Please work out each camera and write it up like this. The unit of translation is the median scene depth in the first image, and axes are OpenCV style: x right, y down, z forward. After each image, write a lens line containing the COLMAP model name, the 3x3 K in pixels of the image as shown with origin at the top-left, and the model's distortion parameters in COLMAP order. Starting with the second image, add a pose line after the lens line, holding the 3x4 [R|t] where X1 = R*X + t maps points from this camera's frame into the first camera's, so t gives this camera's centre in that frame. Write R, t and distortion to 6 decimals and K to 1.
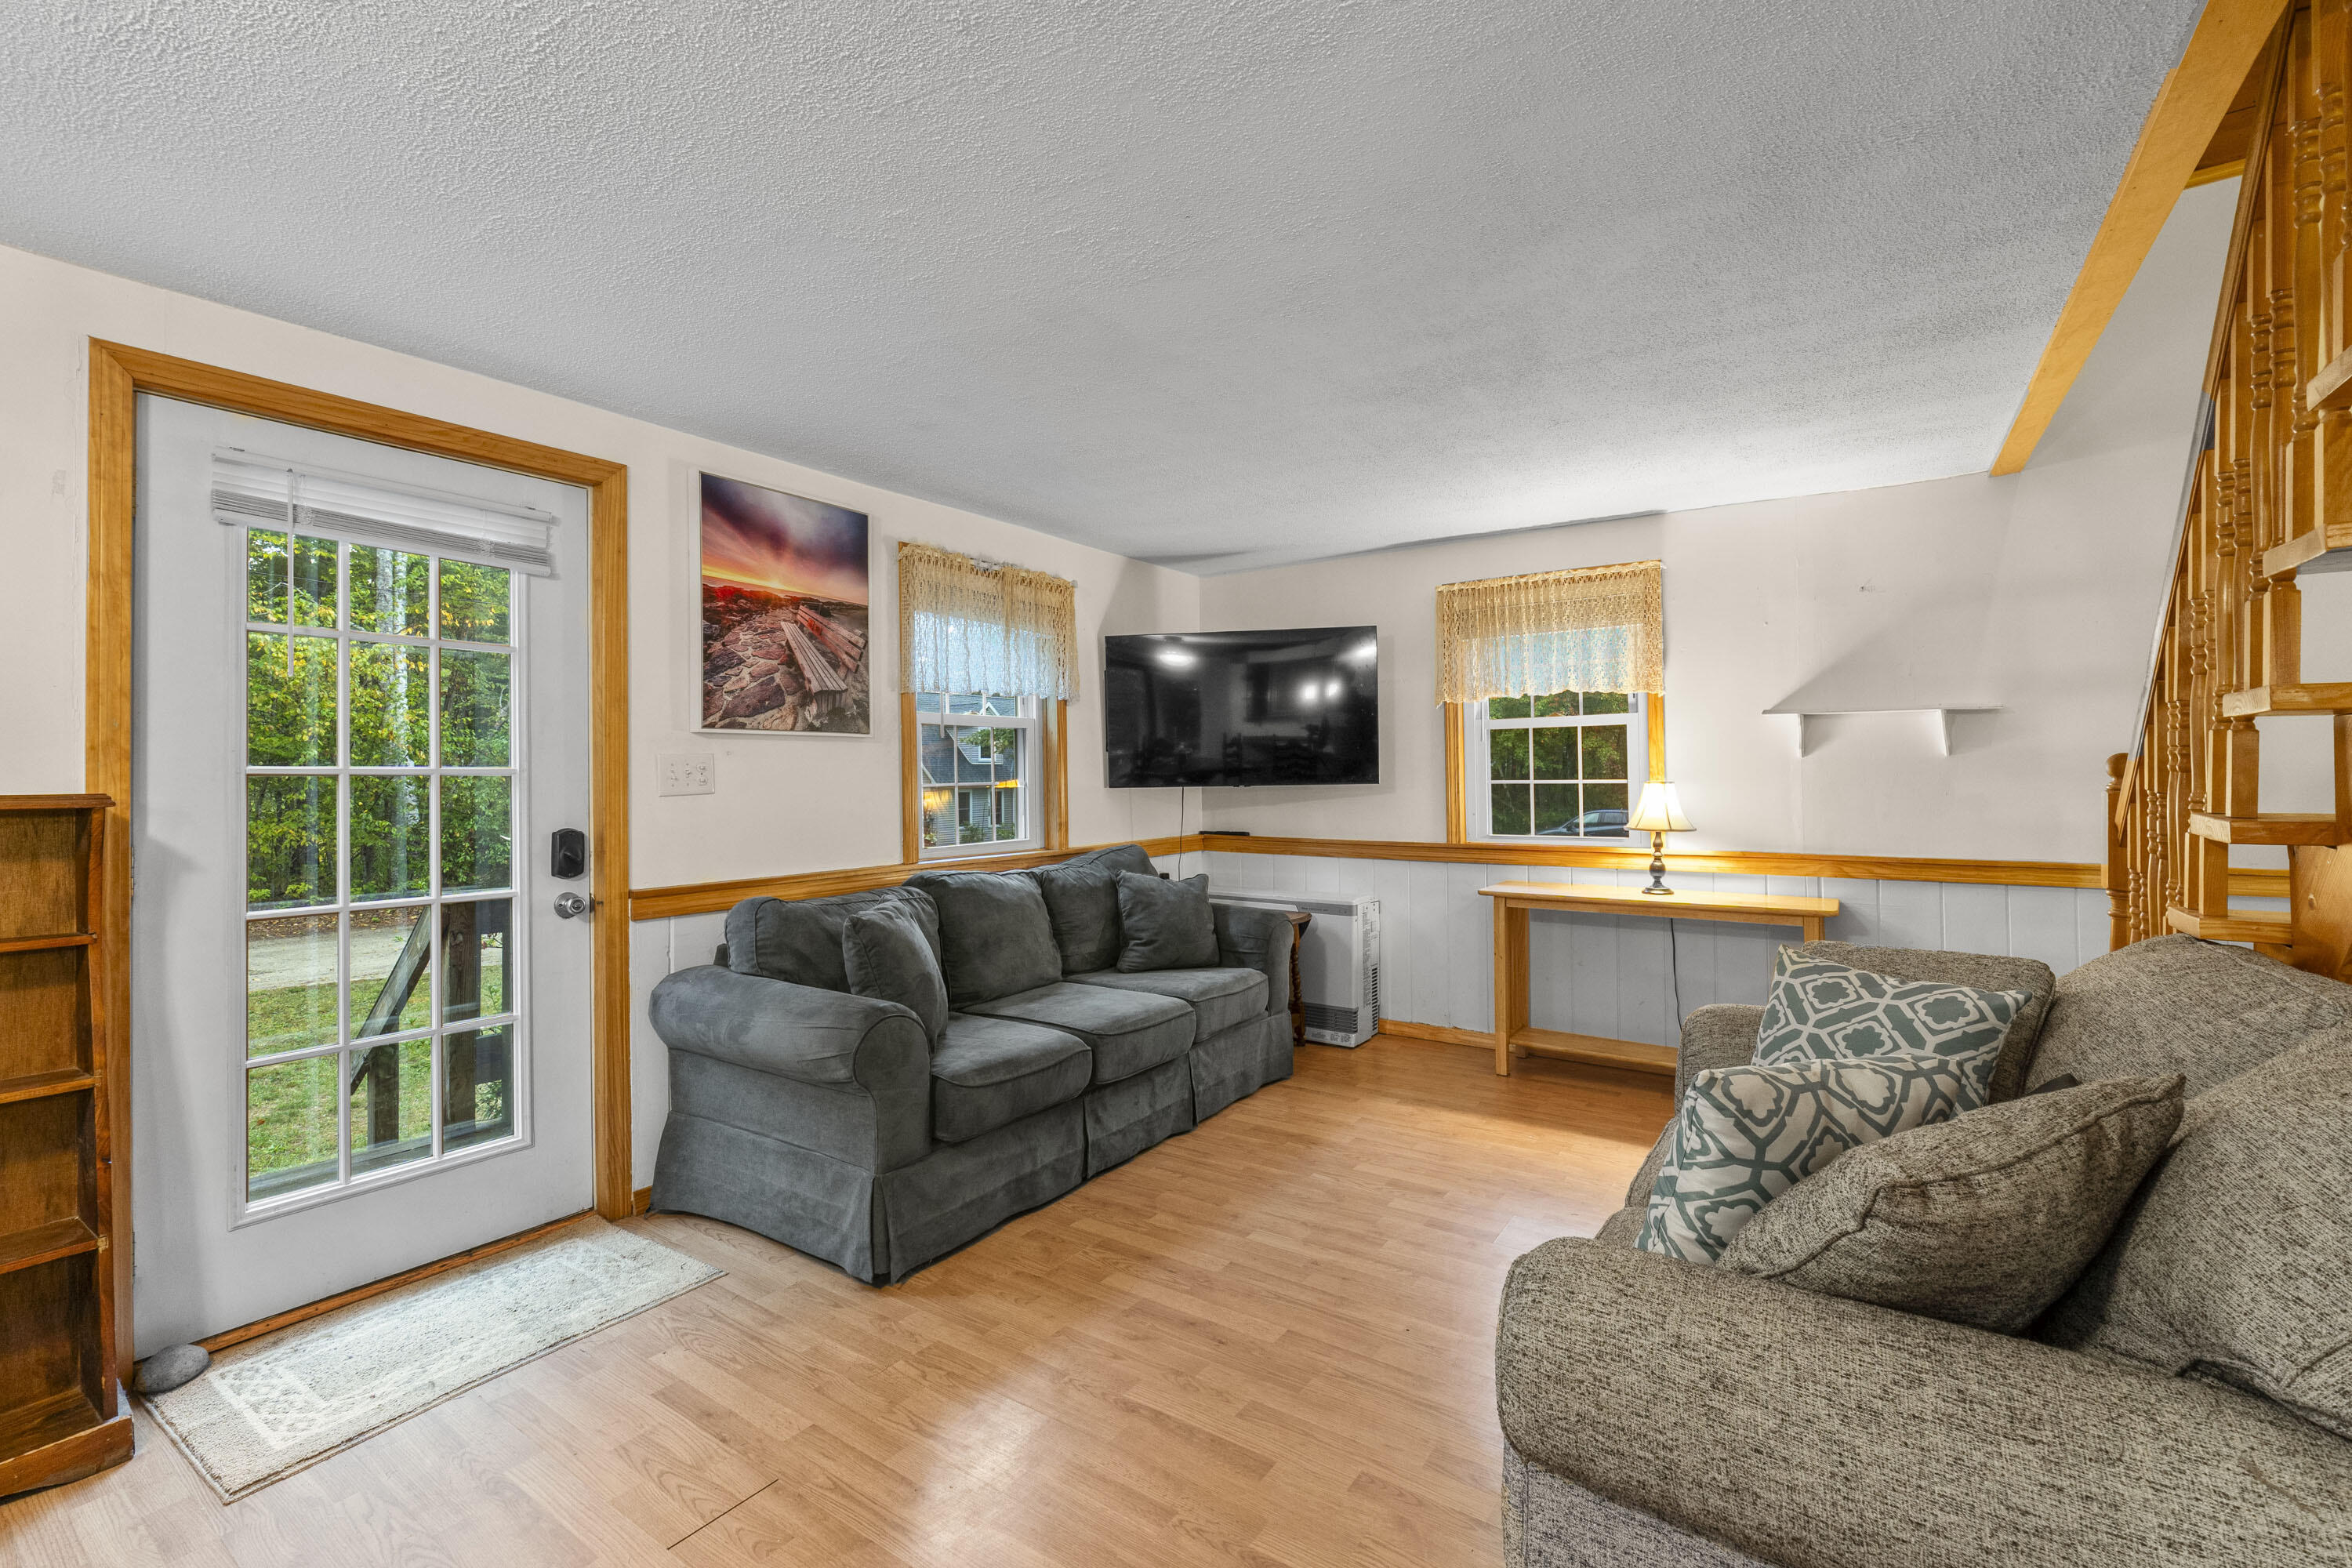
lens RADIAL K [[995.9, 0, 1172.7], [0, 995.9, 756.1], [0, 0, 1]] dist [-0.008149, -0.001090]
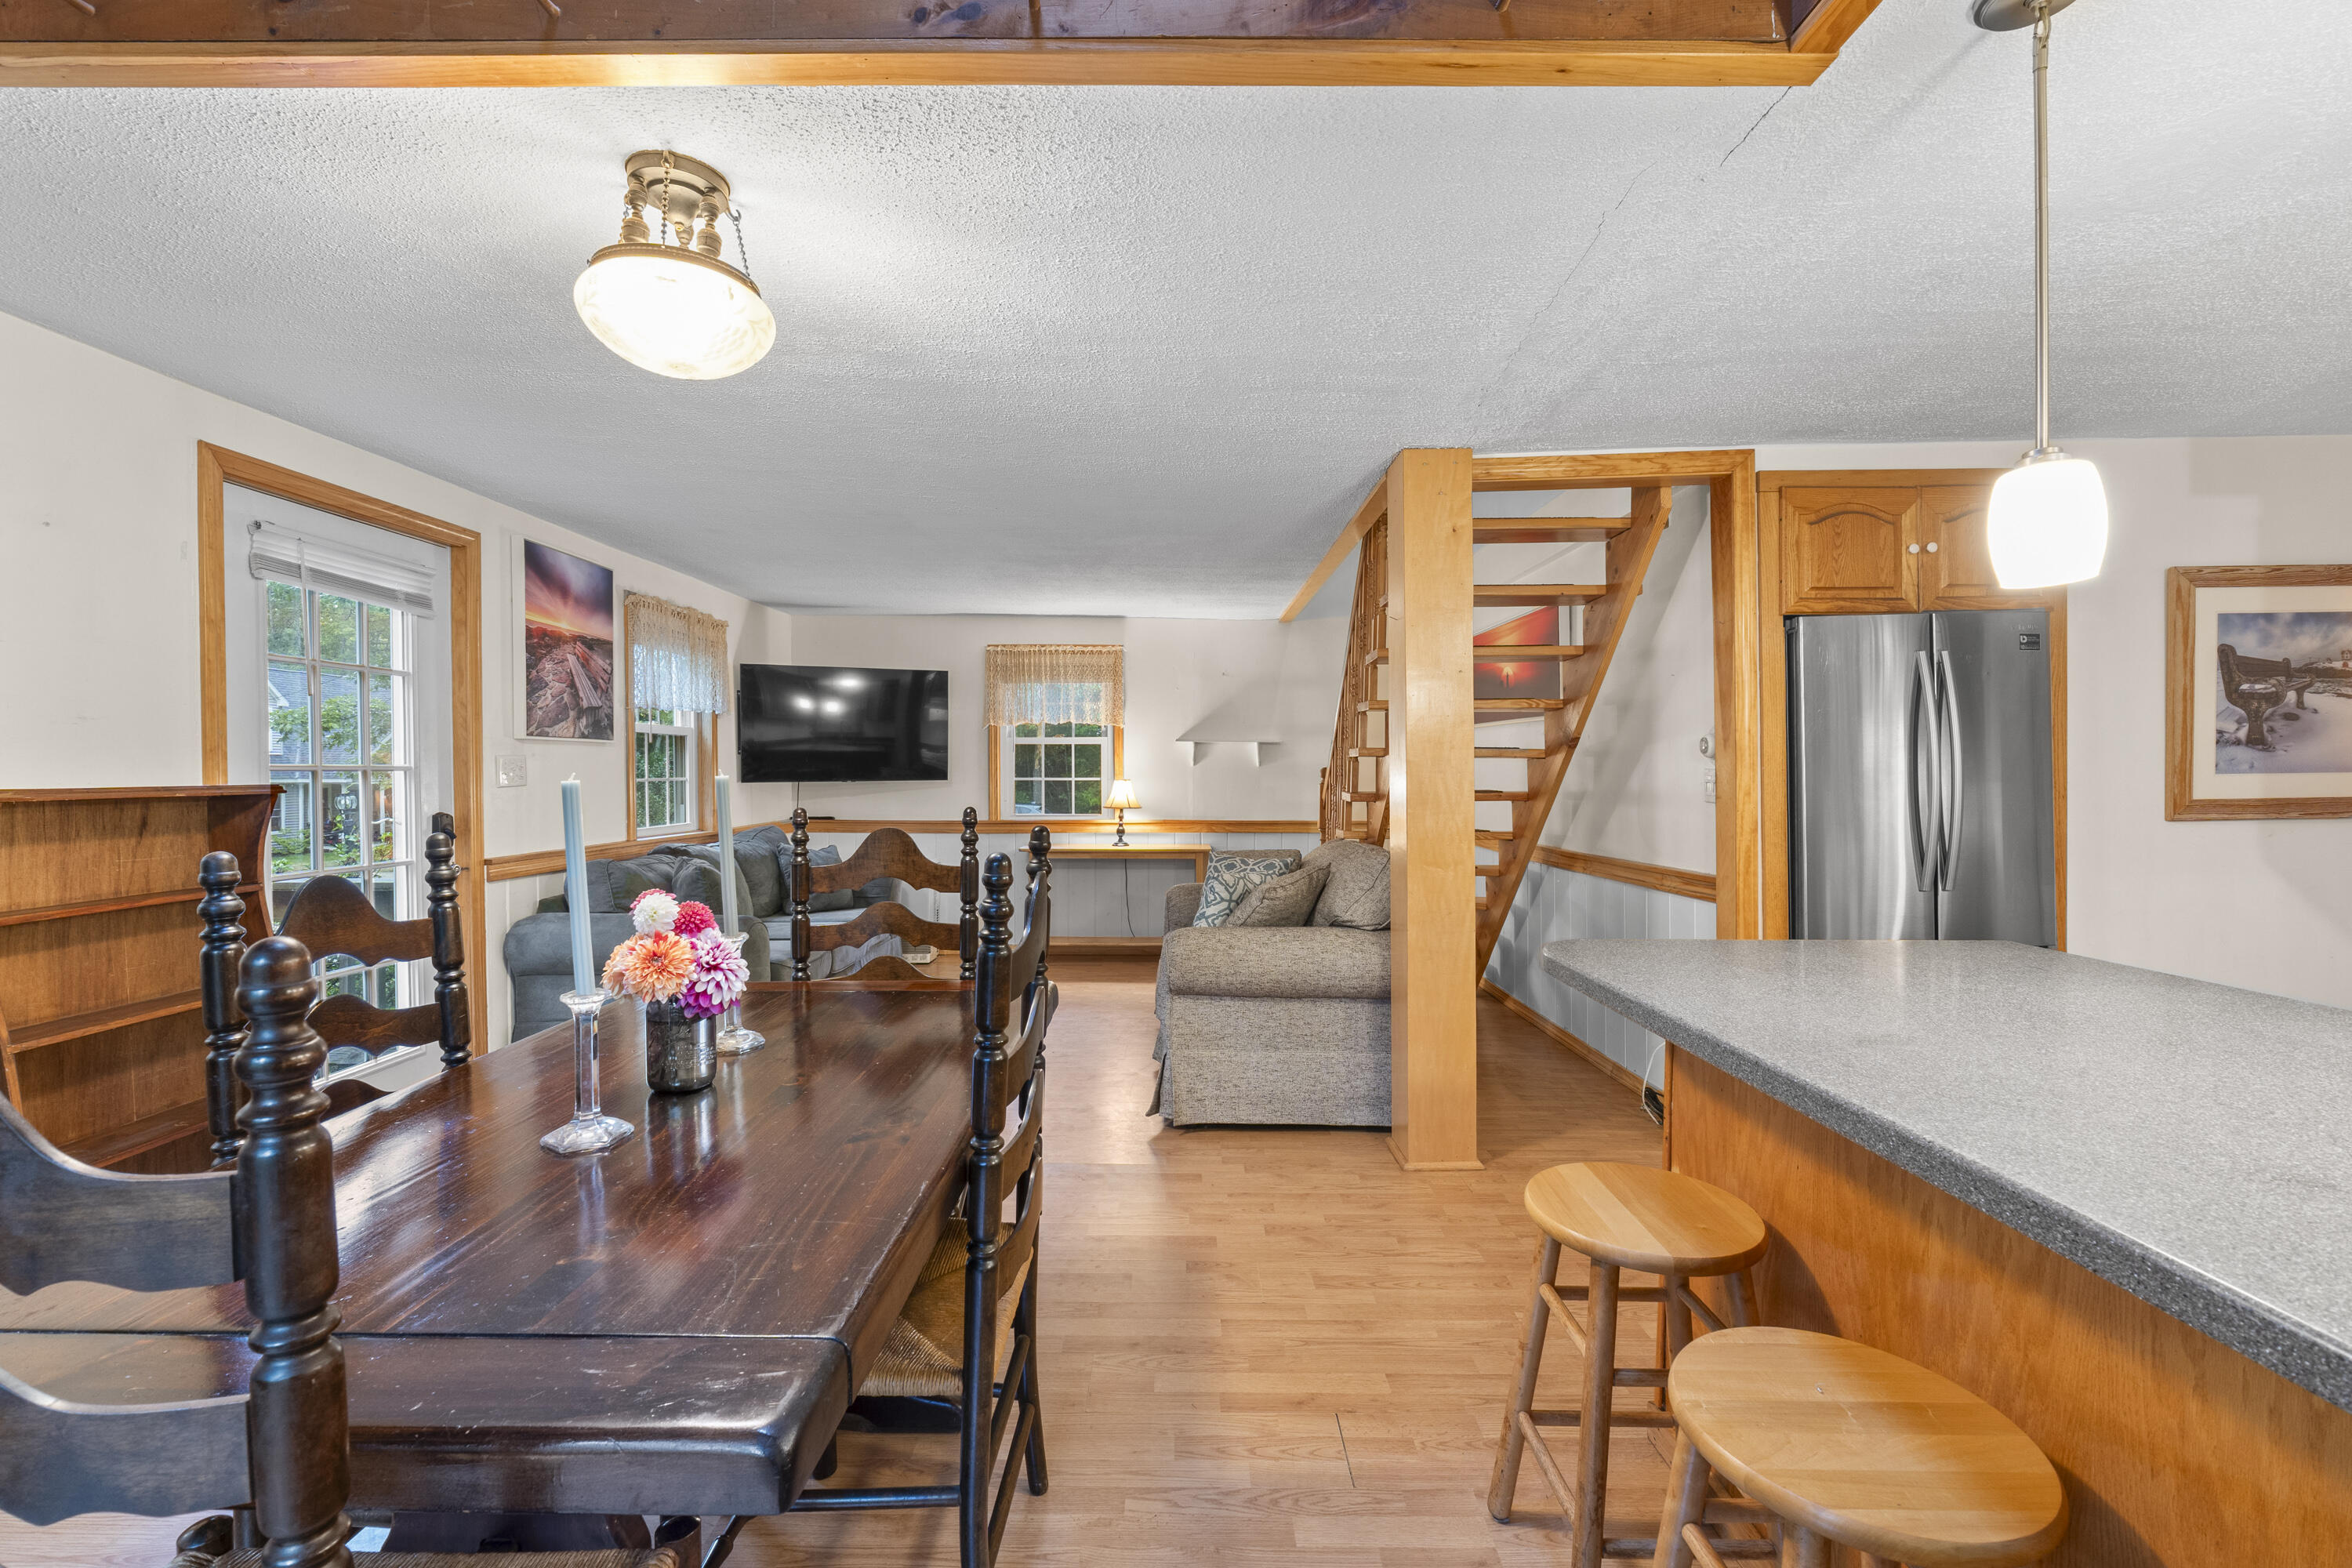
lens RADIAL K [[995.9, 0, 1161.2], [0, 995.9, 778.0], [0, 0, 1]] dist [-0.008149, -0.001090]
pose [[0.829632, 0.004198, 0.558294, -0.456618], [-0.018398, 0.999634, 0.019822, -0.012429], [-0.558007, -0.026716, 0.829406, -0.500136]]
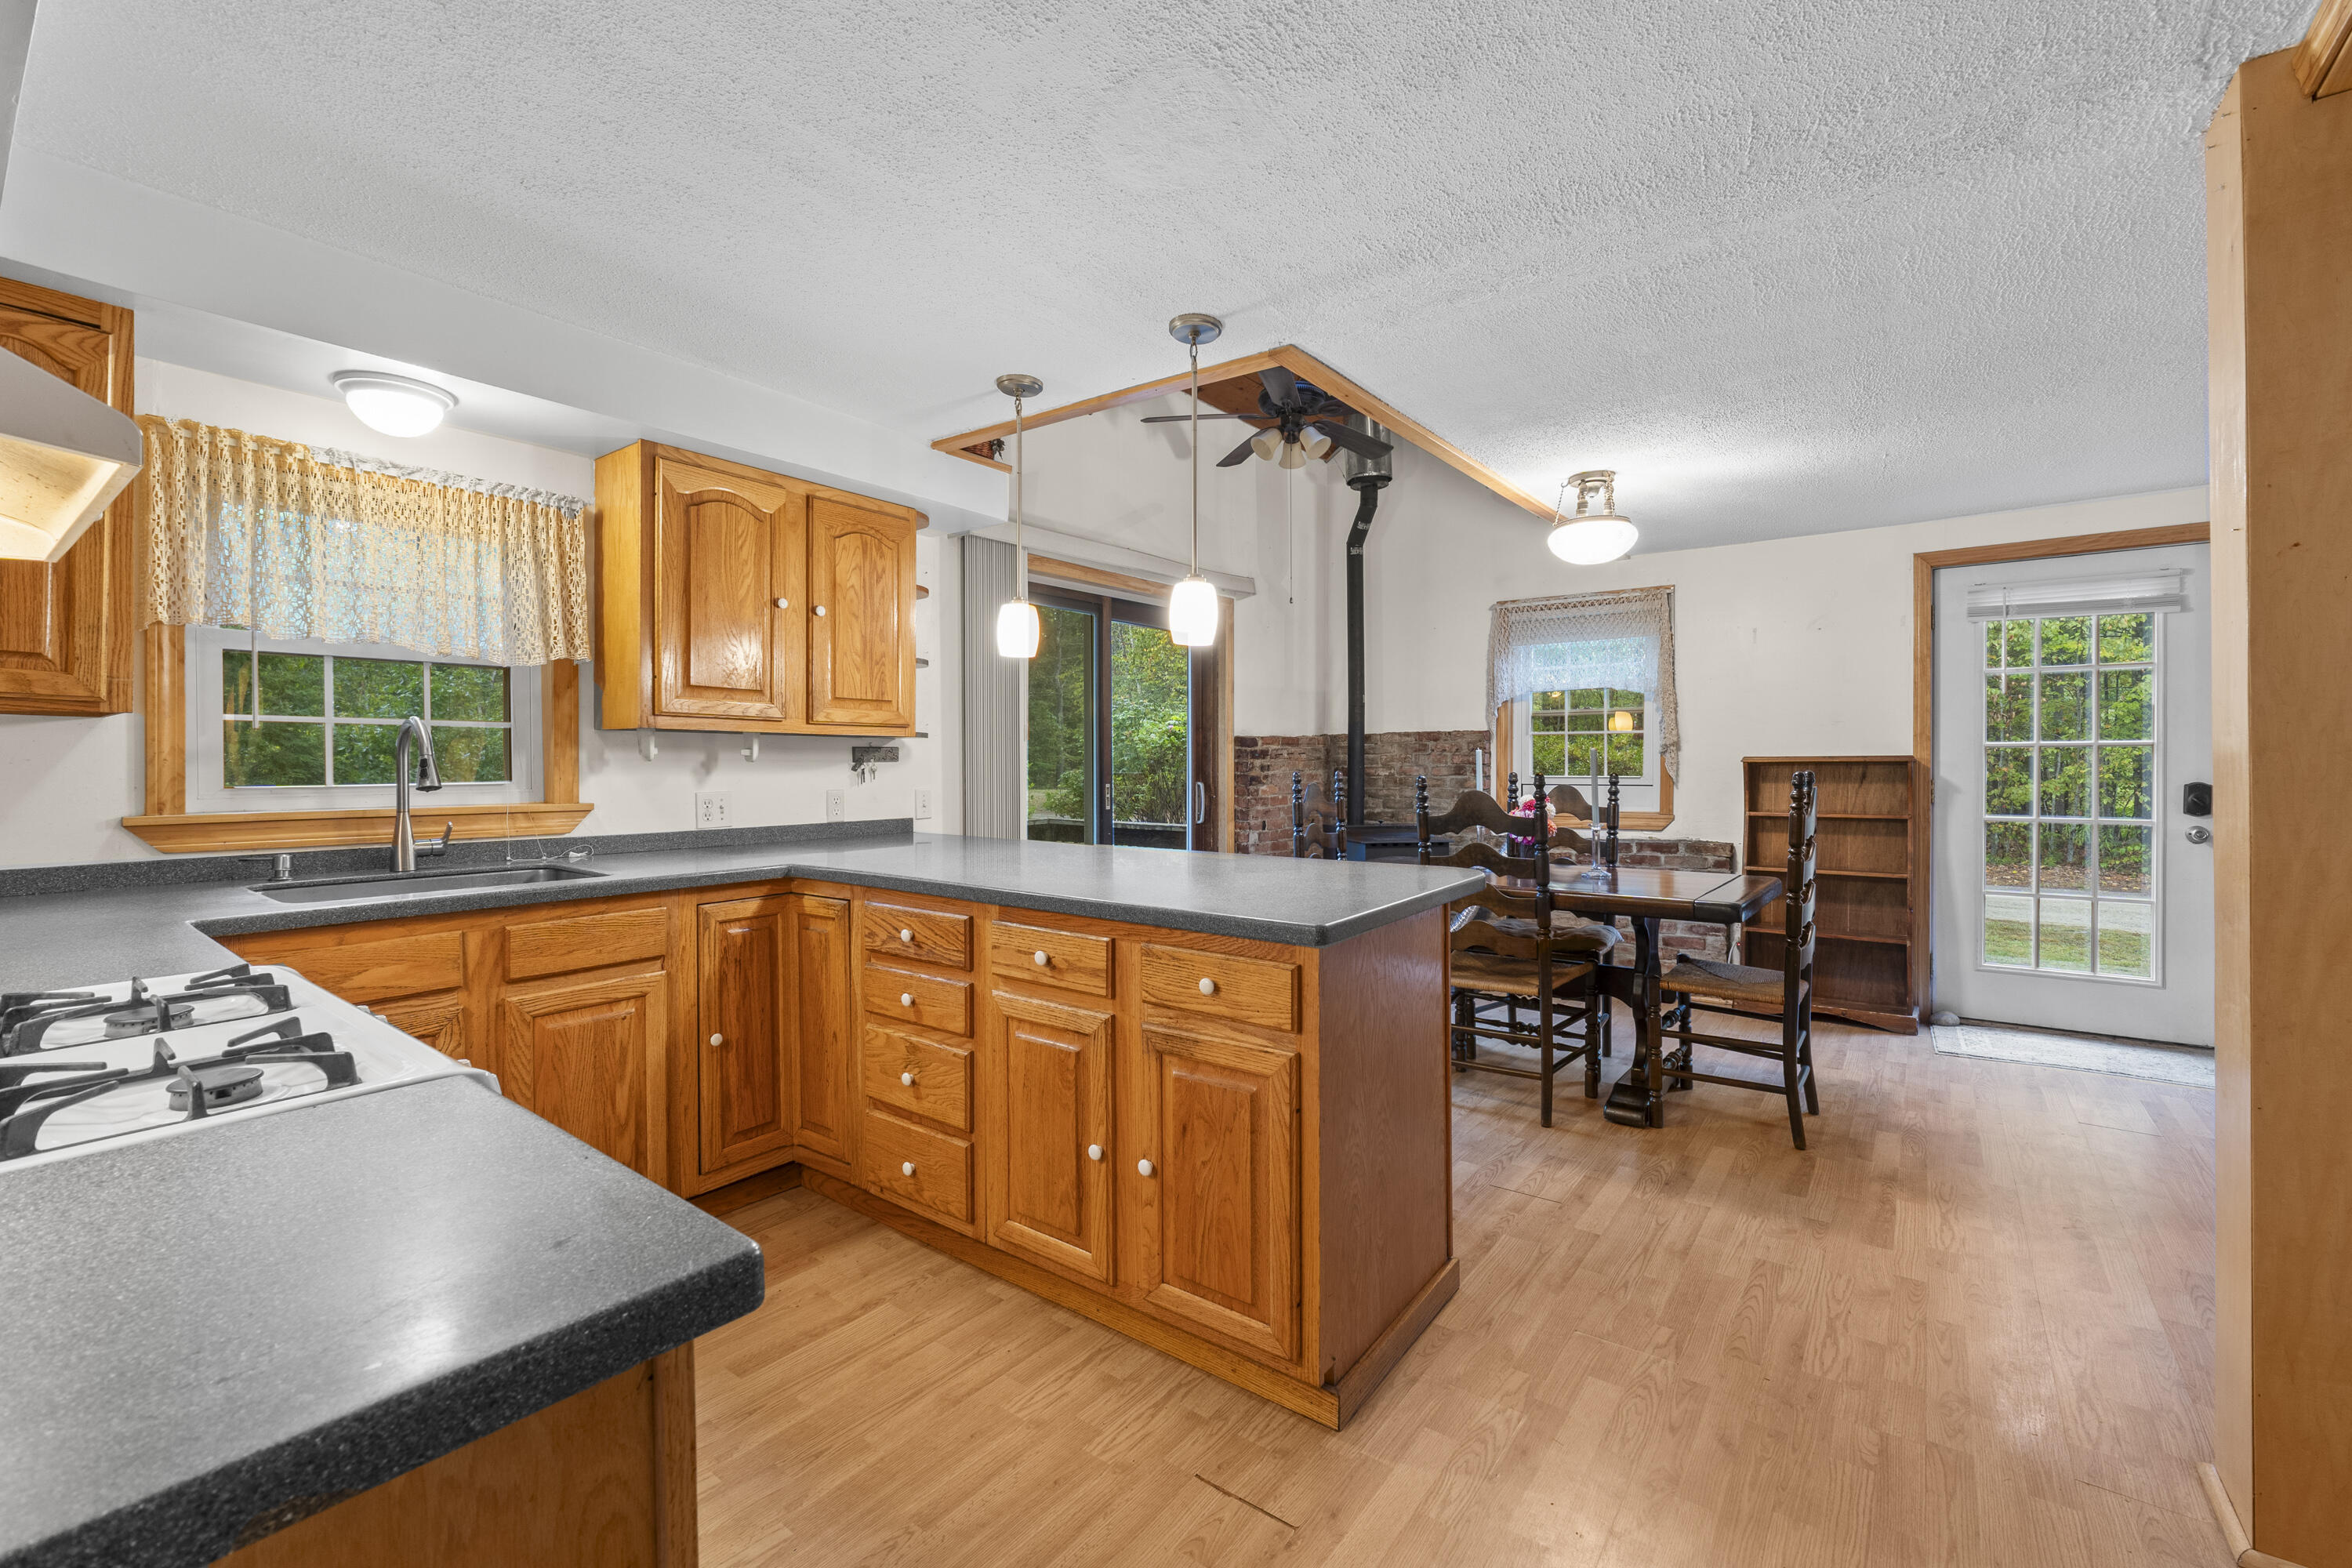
lens RADIAL K [[995.9, 0, 1174.9], [0, 995.9, 772.5], [0, 0, 1]] dist [-0.008149, -0.001090]
pose [[-0.055041, 0.017036, -0.998339, 0.761120], [0.020565, 0.999662, 0.015925, 0.003079], [0.998272, -0.019654, -0.055373, -0.346297]]
